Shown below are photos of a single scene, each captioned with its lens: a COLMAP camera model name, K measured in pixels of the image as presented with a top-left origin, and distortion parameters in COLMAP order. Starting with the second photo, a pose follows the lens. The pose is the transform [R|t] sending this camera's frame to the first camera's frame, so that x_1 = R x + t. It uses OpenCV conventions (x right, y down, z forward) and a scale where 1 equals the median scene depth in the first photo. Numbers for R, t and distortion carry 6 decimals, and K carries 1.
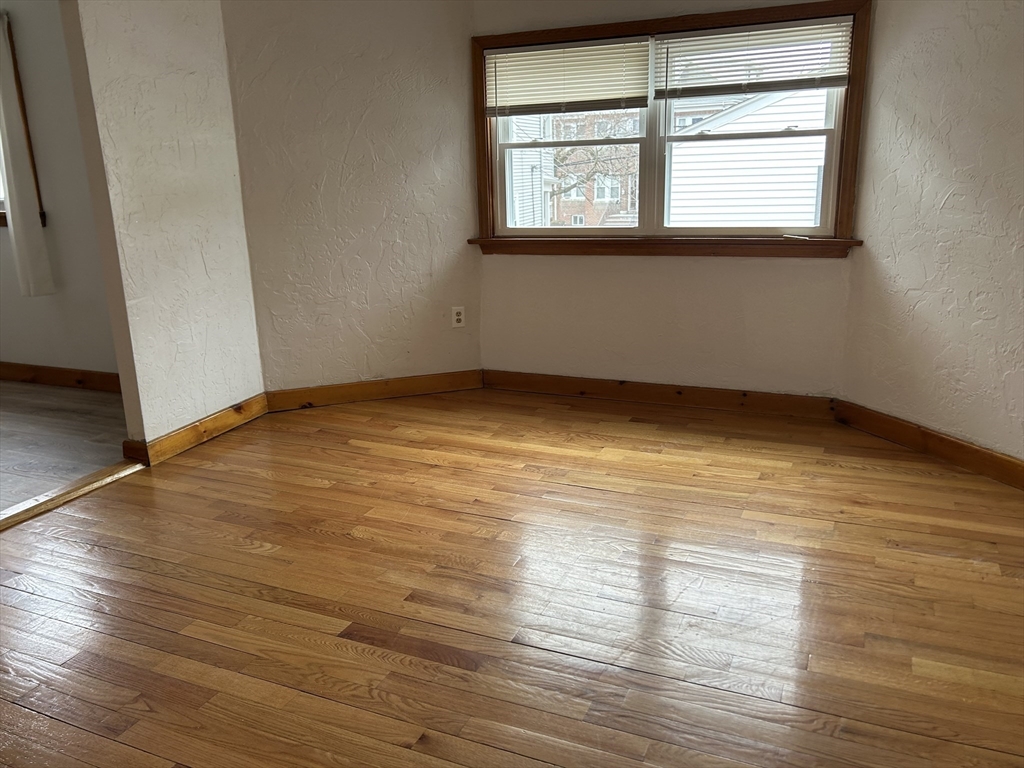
lens RADIAL K [[806.7, 0, 509.6], [0, 806.7, 387.5], [0, 0, 1]] dist [0.057150, -0.055879]
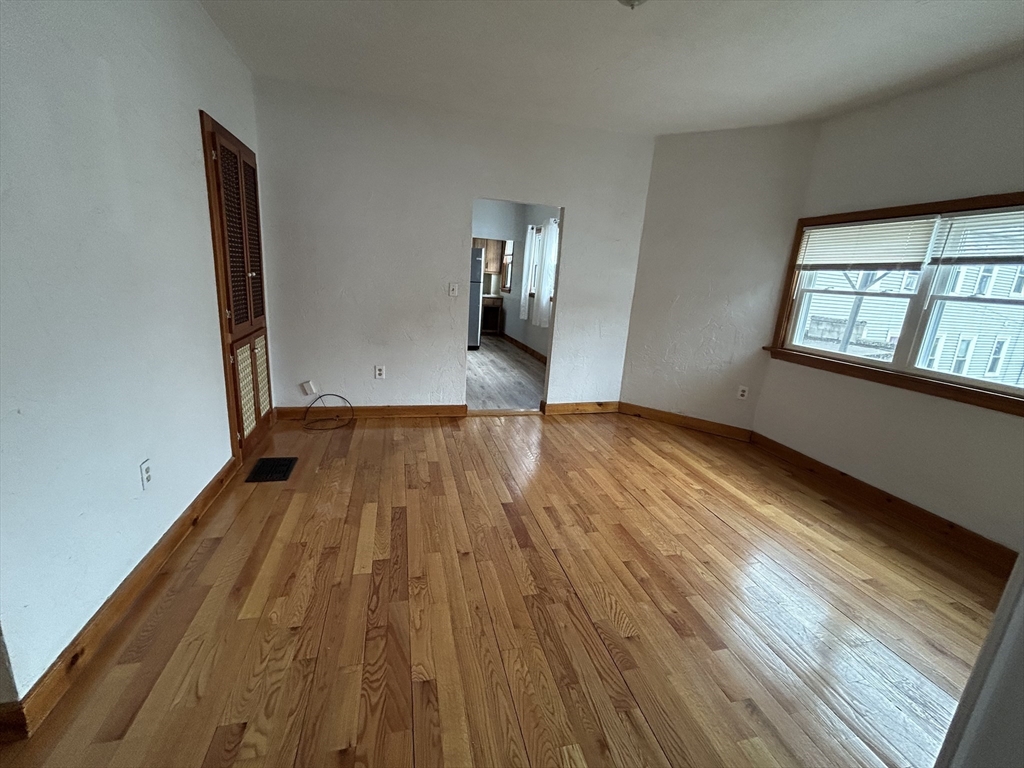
lens RADIAL K [[429.7, 0, 508.2], [0, 429.7, 384.2], [0, 0, 1]] dist [-0.004253, 0.001761]
pose [[0.612141, 0.261108, -0.746395, 0.325298], [-0.292858, 0.951649, 0.092730, -0.057155], [0.734519, 0.161824, 0.659011, 0.135685]]
